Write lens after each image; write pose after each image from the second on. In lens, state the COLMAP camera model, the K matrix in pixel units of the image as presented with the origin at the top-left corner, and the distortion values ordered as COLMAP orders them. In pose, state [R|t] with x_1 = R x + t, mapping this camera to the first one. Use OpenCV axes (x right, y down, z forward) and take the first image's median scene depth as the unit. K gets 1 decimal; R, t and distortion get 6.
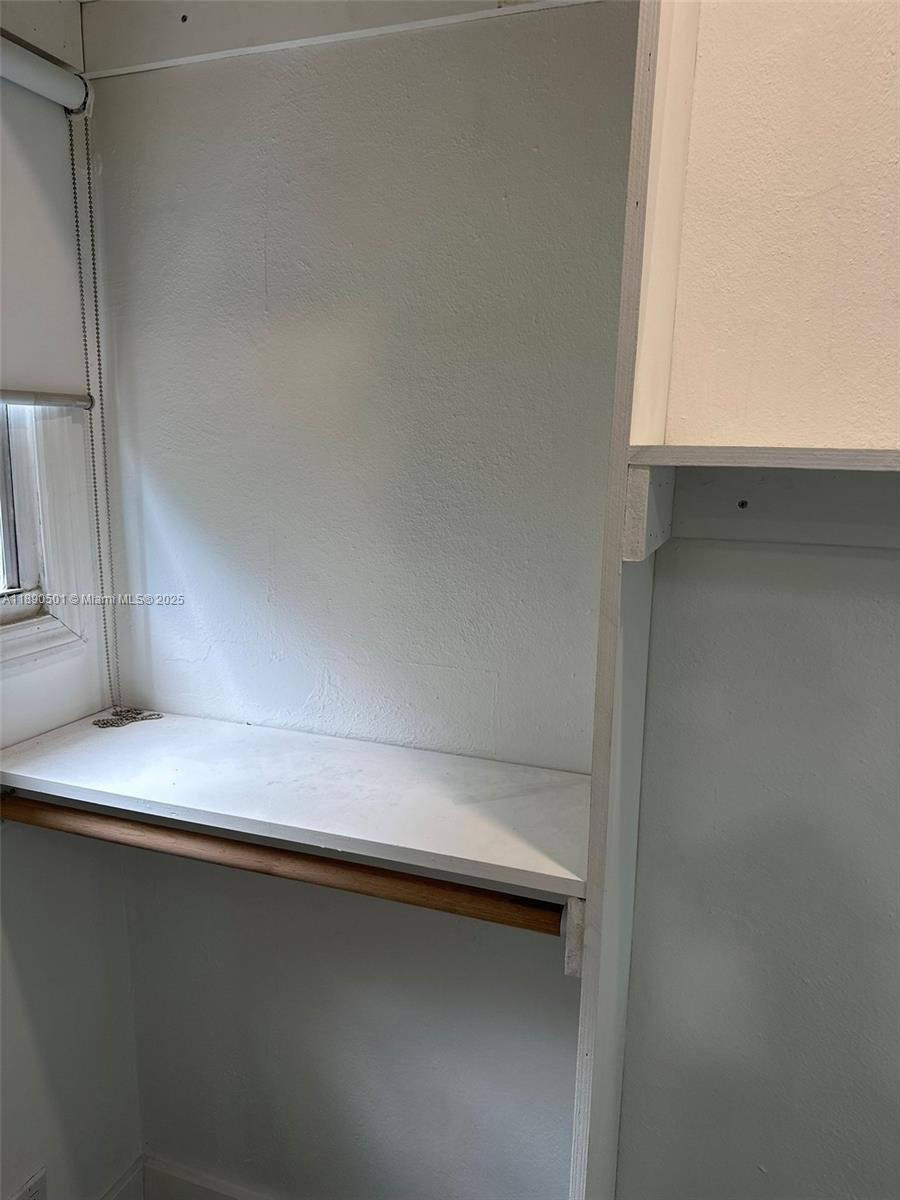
lens RADIAL K [[836.6, 0, 442.3], [0, 836.6, 599.7], [0, 0, 1]] dist [0.046346, -0.058395]
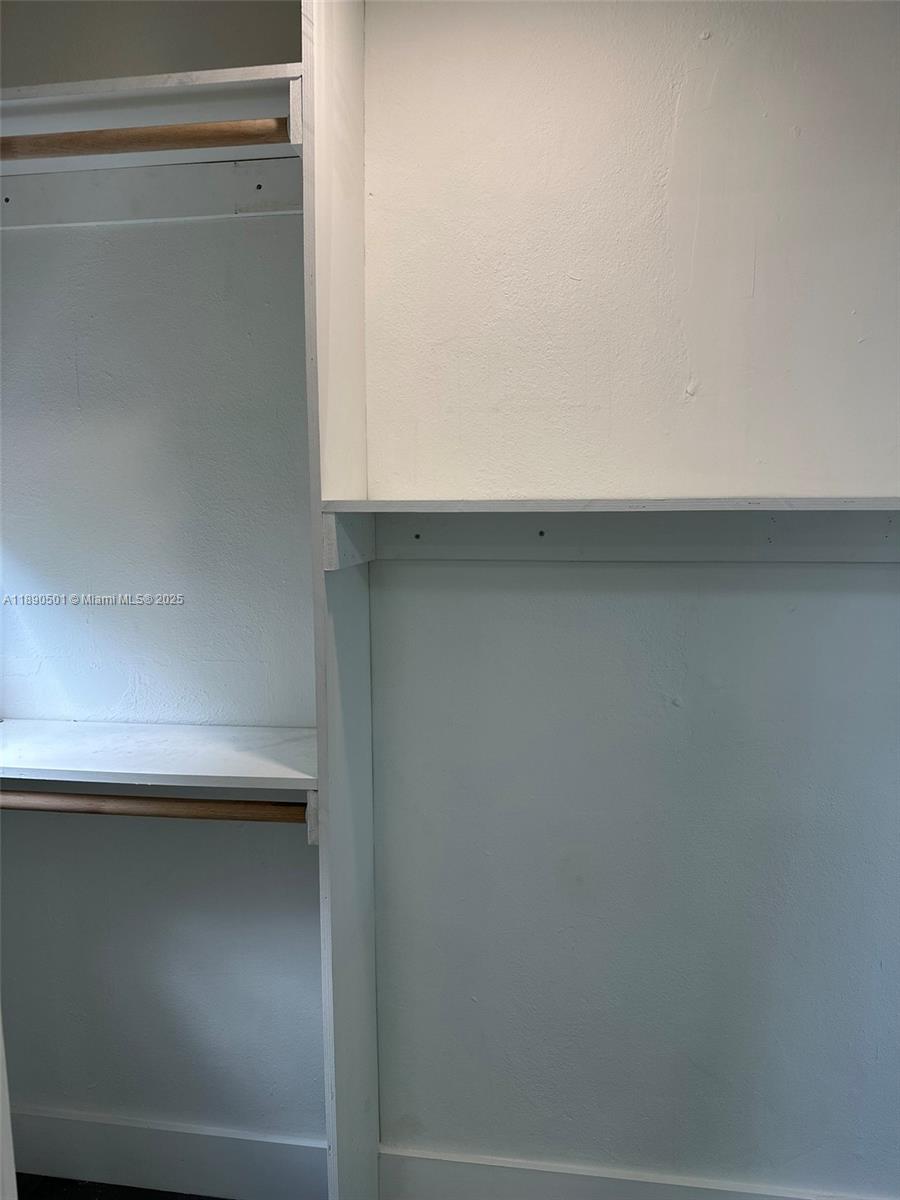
lens RADIAL K [[836.6, 0, 458.5], [0, 836.6, 601.5], [0, 0, 1]] dist [0.046346, -0.058395]
pose [[0.974827, -0.051615, 0.216907, 0.090130], [0.064294, 0.996585, -0.051806, 0.090434], [-0.213493, 0.064448, 0.974817, -0.503714]]
